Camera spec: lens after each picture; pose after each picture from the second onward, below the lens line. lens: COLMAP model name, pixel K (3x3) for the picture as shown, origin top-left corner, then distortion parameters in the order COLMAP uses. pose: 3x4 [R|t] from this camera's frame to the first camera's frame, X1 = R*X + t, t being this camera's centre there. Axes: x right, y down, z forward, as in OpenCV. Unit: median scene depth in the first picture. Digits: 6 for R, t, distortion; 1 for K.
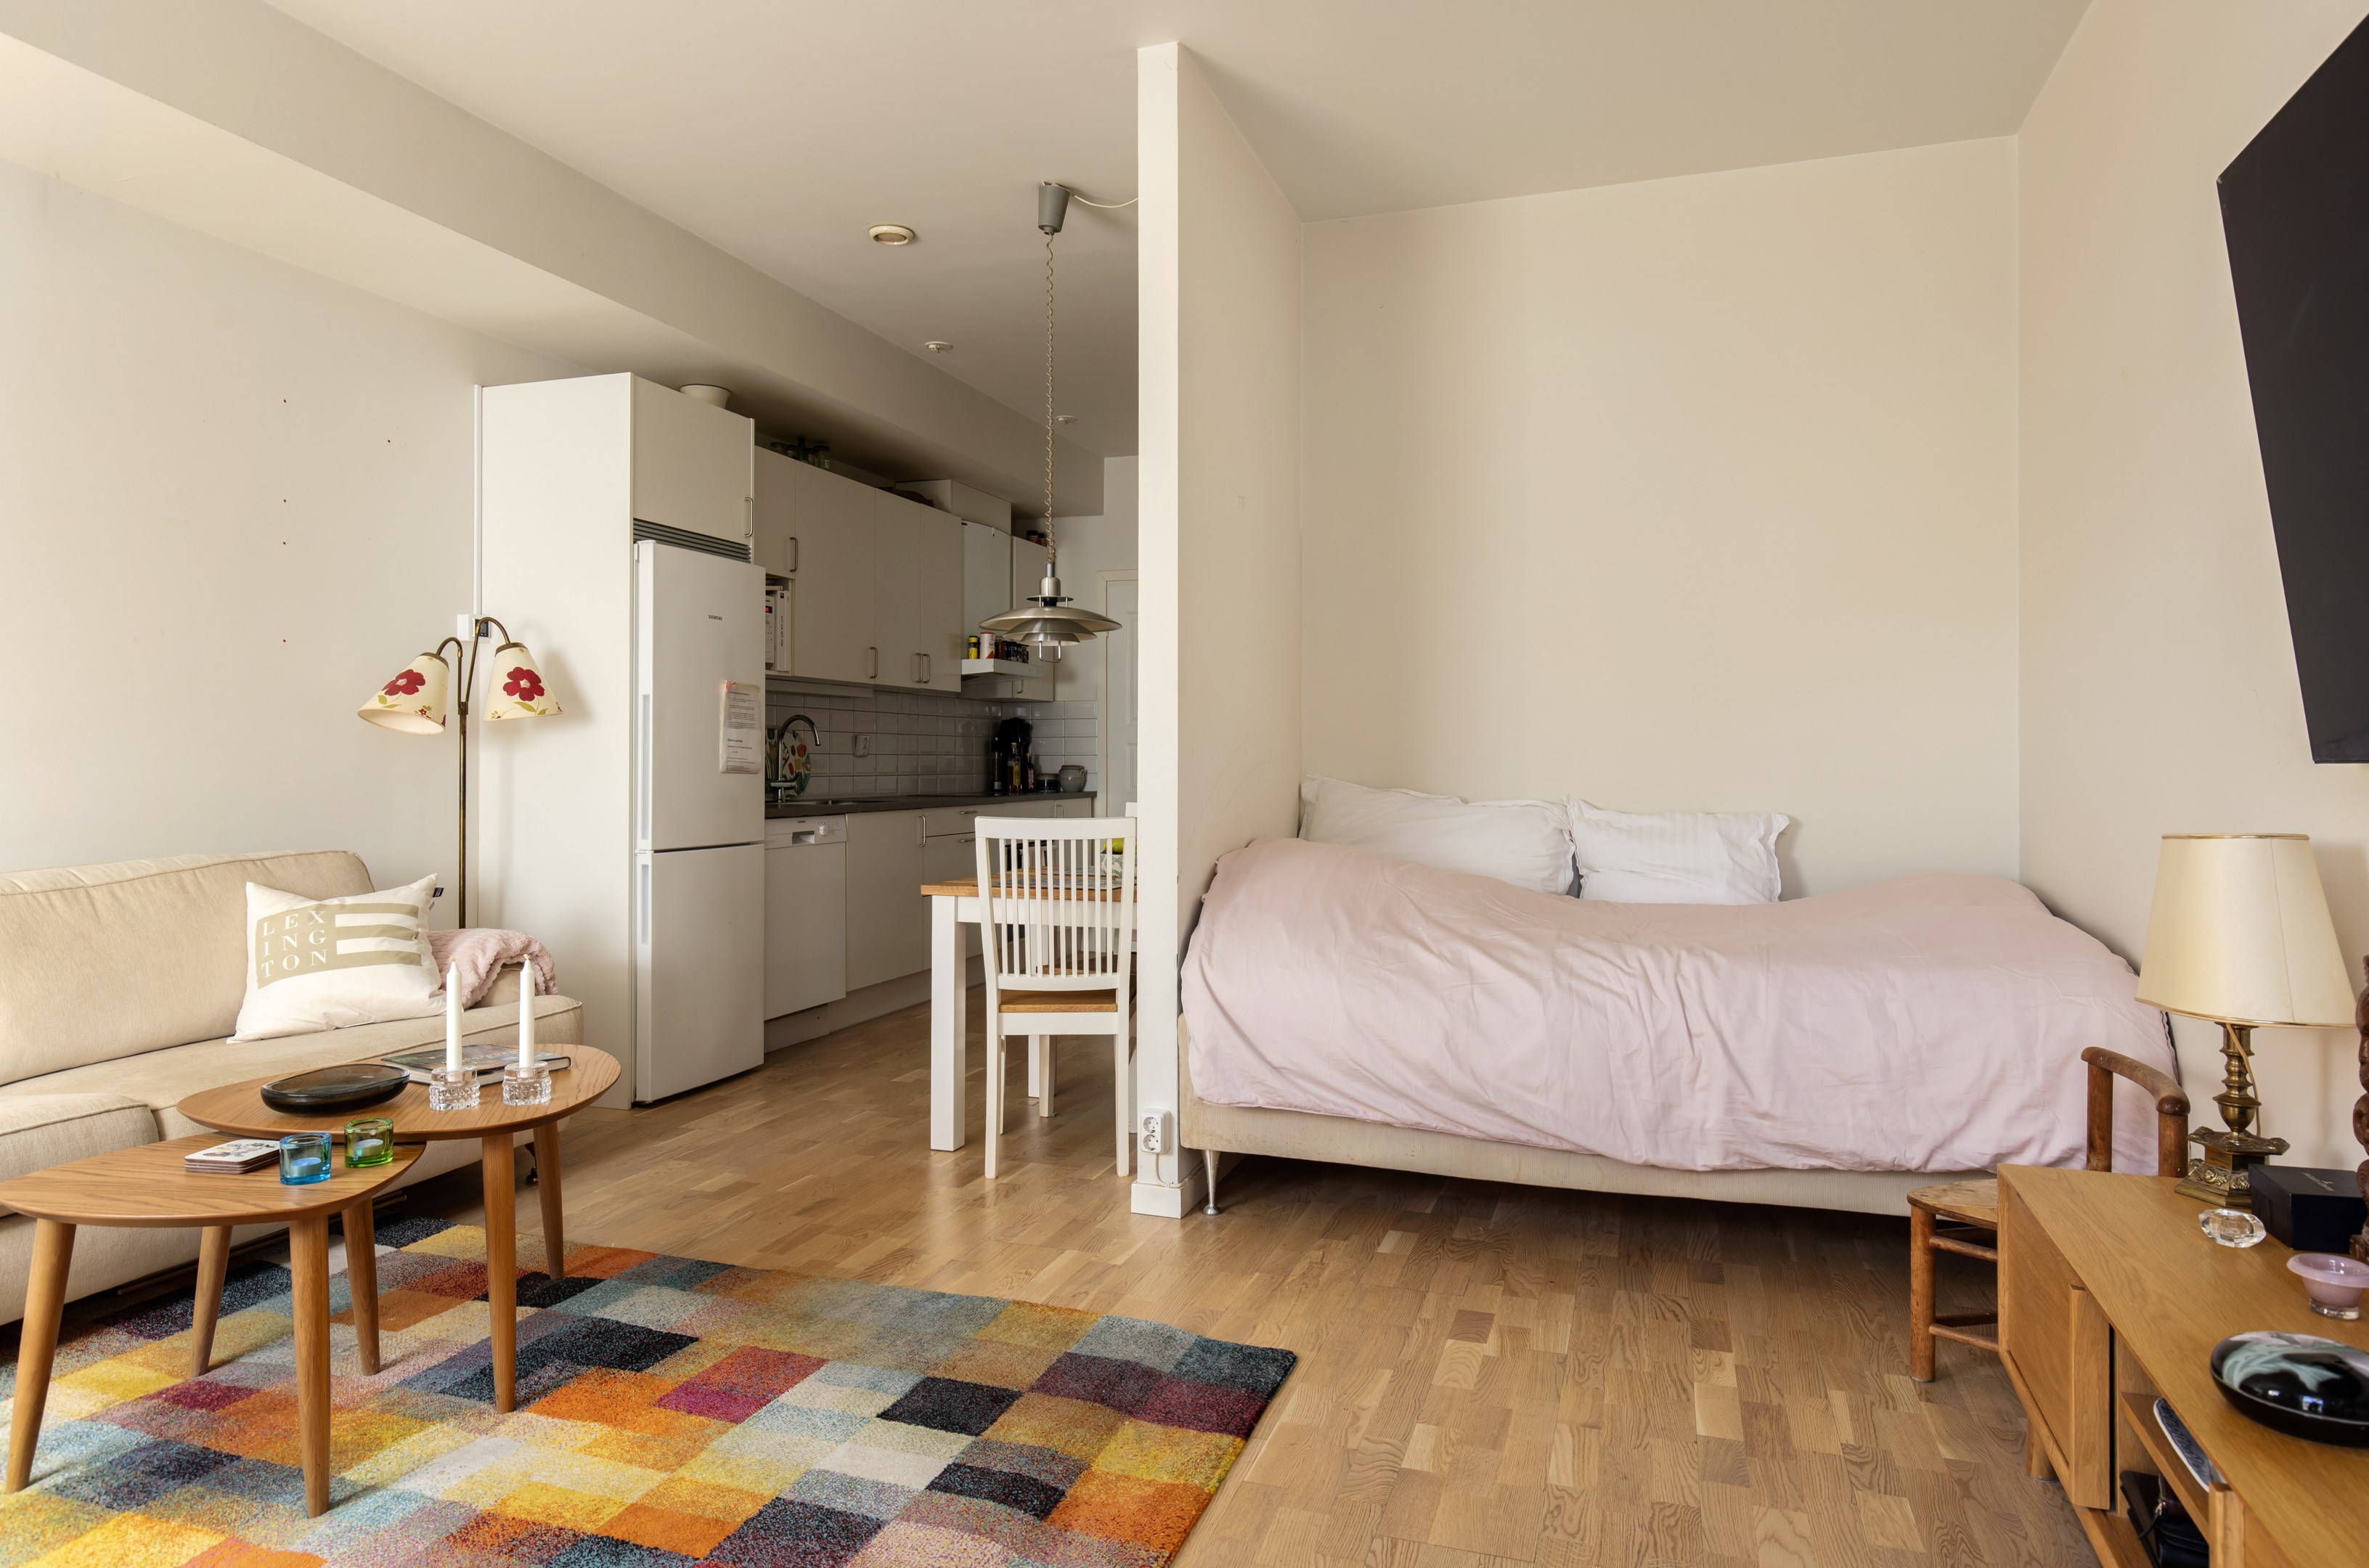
lens RADIAL K [[1397.8, 0, 1182.8], [0, 1397.8, 768.4], [0, 0, 1]] dist [0.000126, 0.000246]
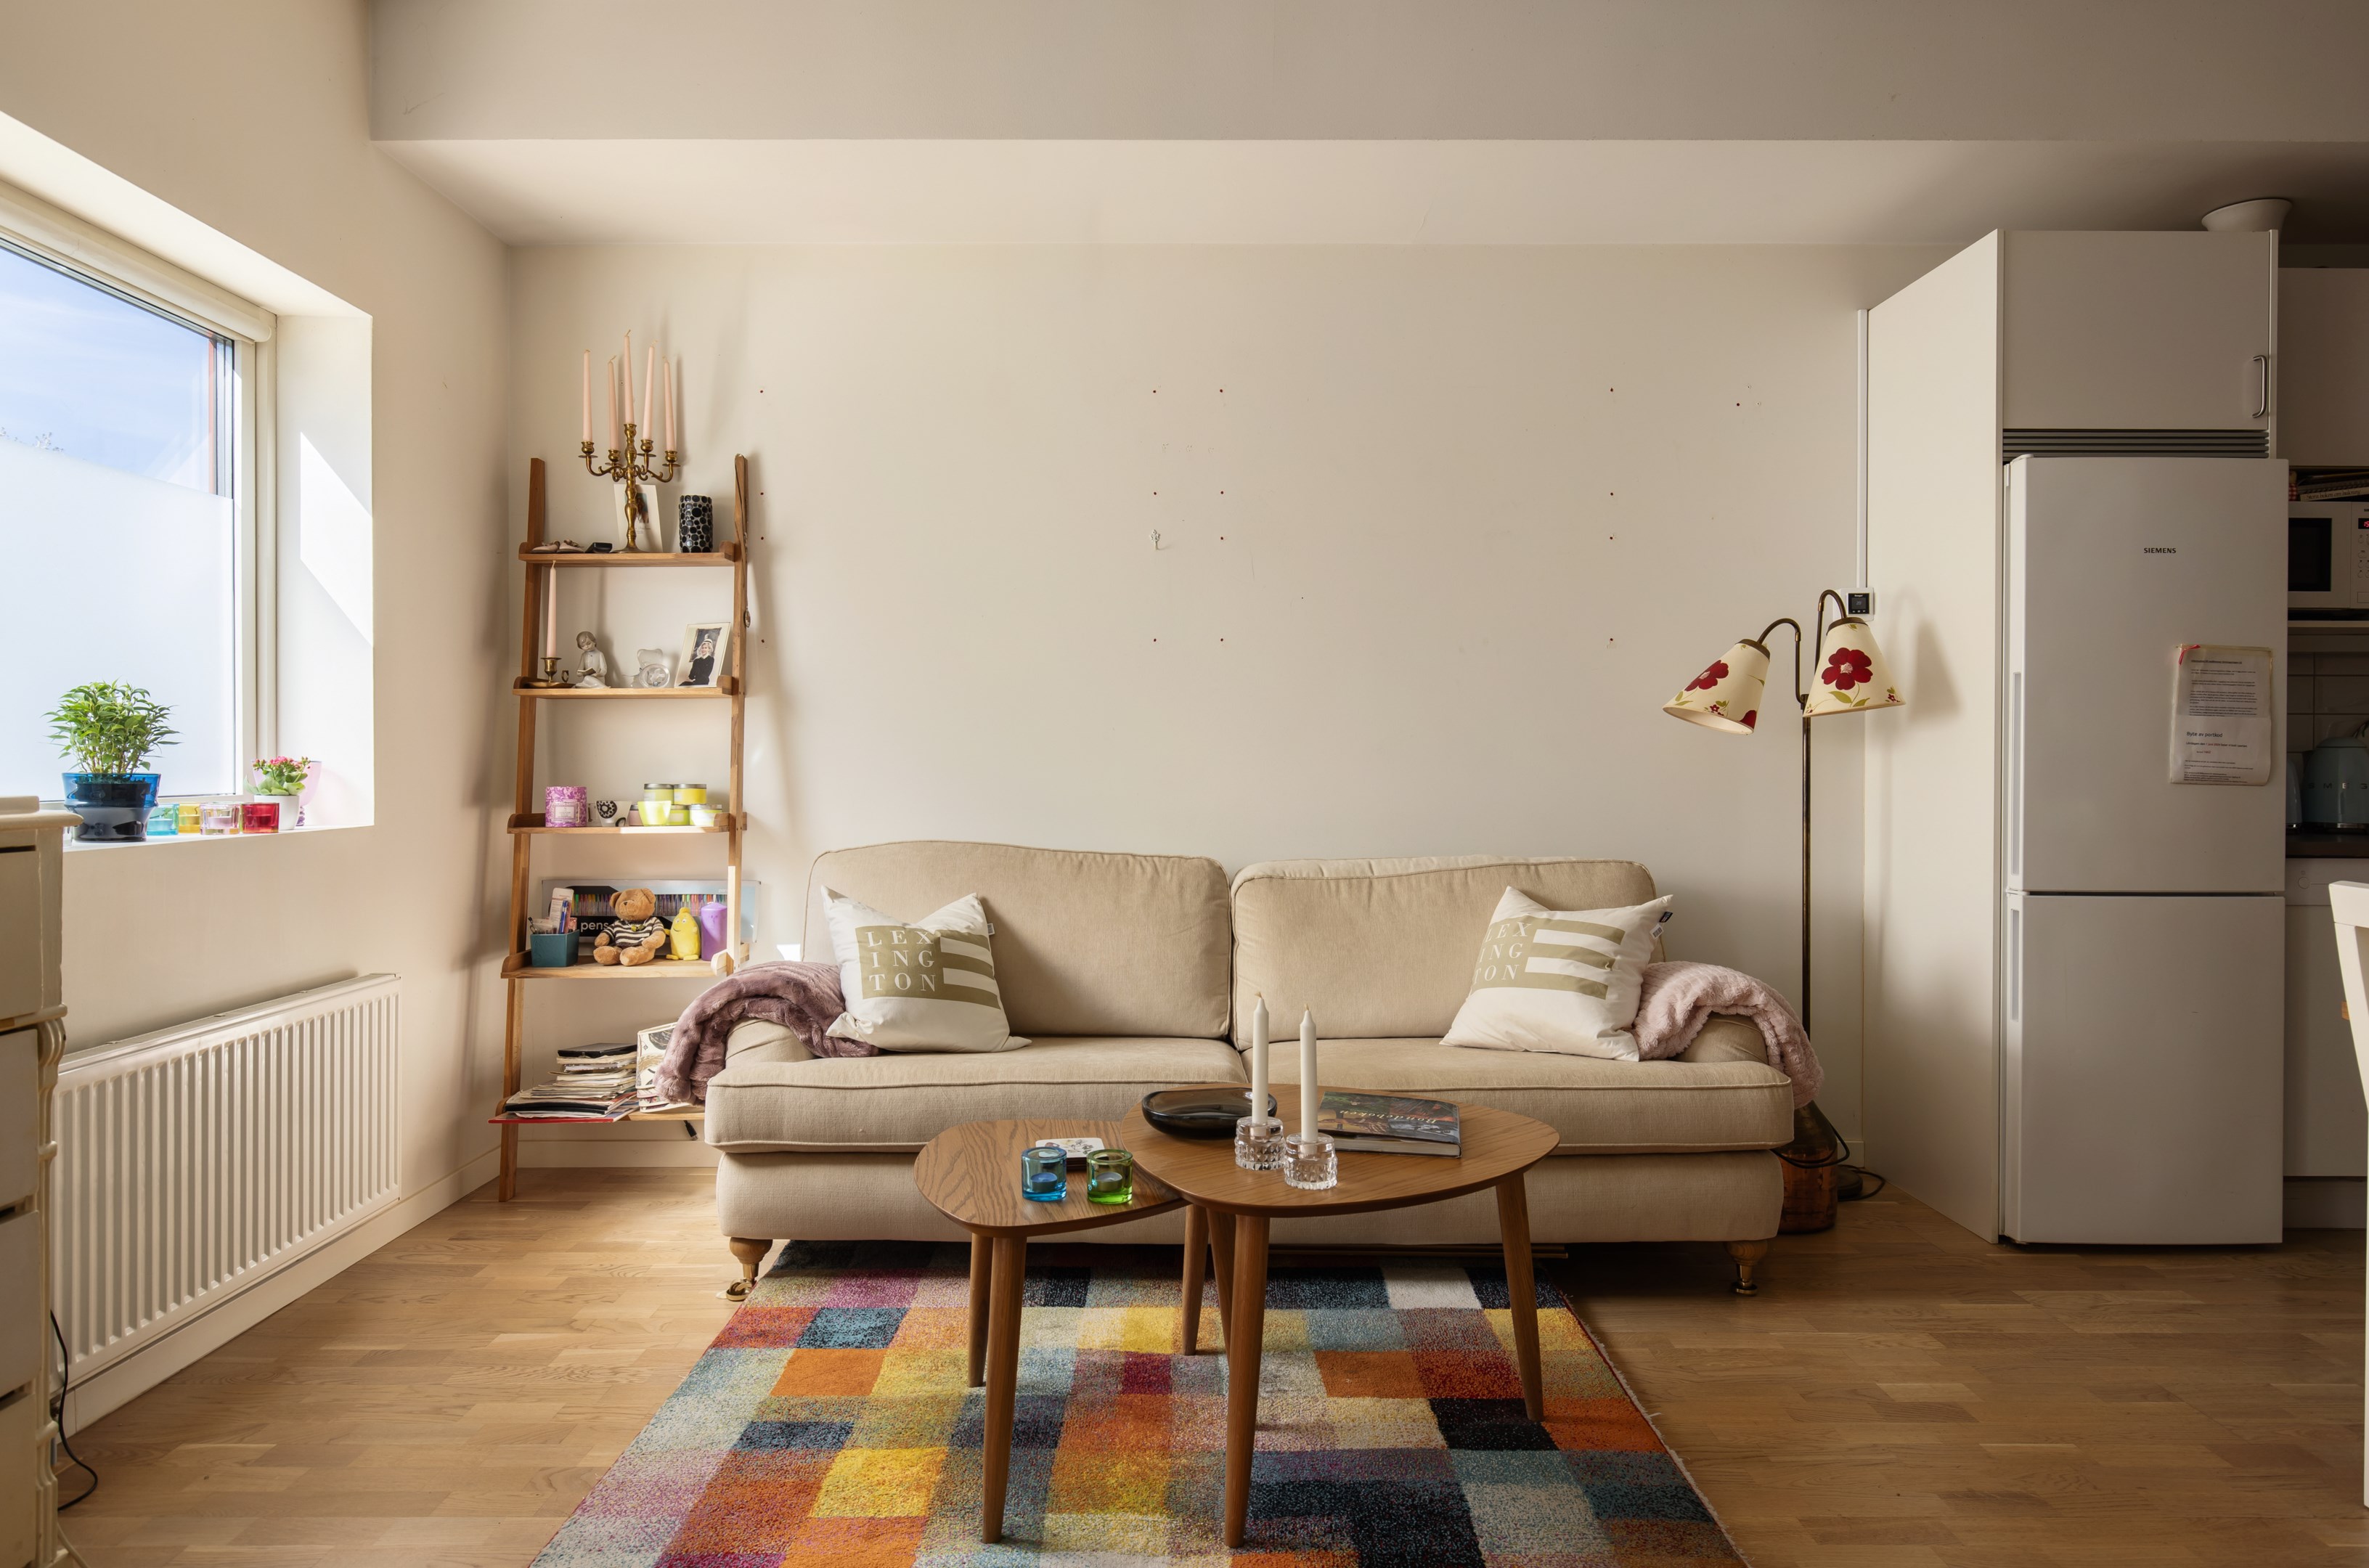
lens RADIAL K [[1397.8, 0, 1182.8], [0, 1397.8, 768.4], [0, 0, 1]] dist [0.000126, 0.000246]
pose [[0.326276, 0.005508, -0.945259, 0.184393], [-0.006931, 0.999970, 0.003435, -0.003988], [0.945249, 0.005431, 0.326304, 0.437241]]
